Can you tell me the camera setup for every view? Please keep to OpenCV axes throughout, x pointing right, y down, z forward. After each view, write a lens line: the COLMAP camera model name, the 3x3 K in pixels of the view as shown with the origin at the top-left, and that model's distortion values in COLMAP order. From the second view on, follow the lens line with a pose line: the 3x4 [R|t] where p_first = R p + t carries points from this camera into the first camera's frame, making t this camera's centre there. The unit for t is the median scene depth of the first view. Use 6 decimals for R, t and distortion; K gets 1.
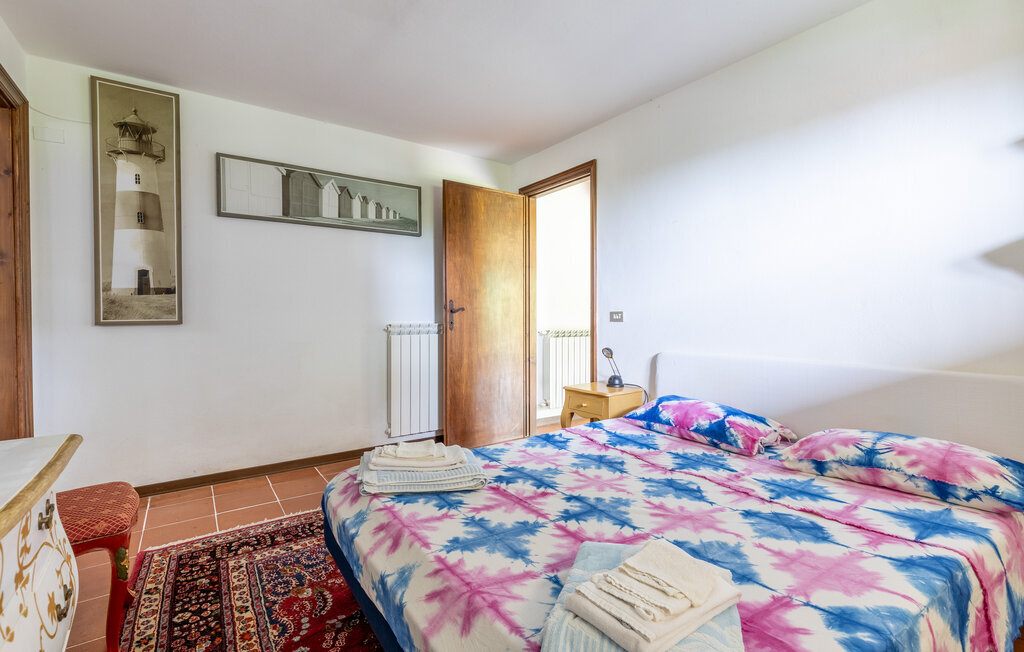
lens RADIAL K [[457.4, 0, 510.8], [0, 457.4, 323.2], [0, 0, 1]] dist [0.003769, 0.000043]
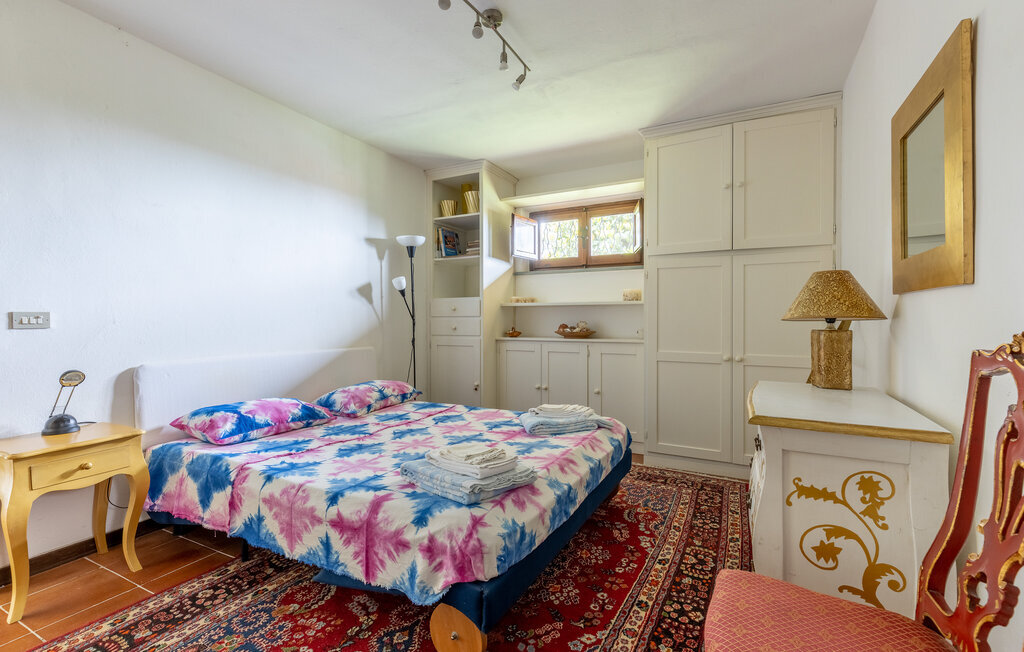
lens RADIAL K [[457.4, 0, 511.4], [0, 457.4, 322.6], [0, 0, 1]] dist [0.003769, 0.000043]
pose [[-0.450457, -0.004989, 0.892784, -0.992729], [0.018573, 0.999716, 0.014958, -0.015495], [-0.892605, 0.023320, -0.450236, 1.197671]]
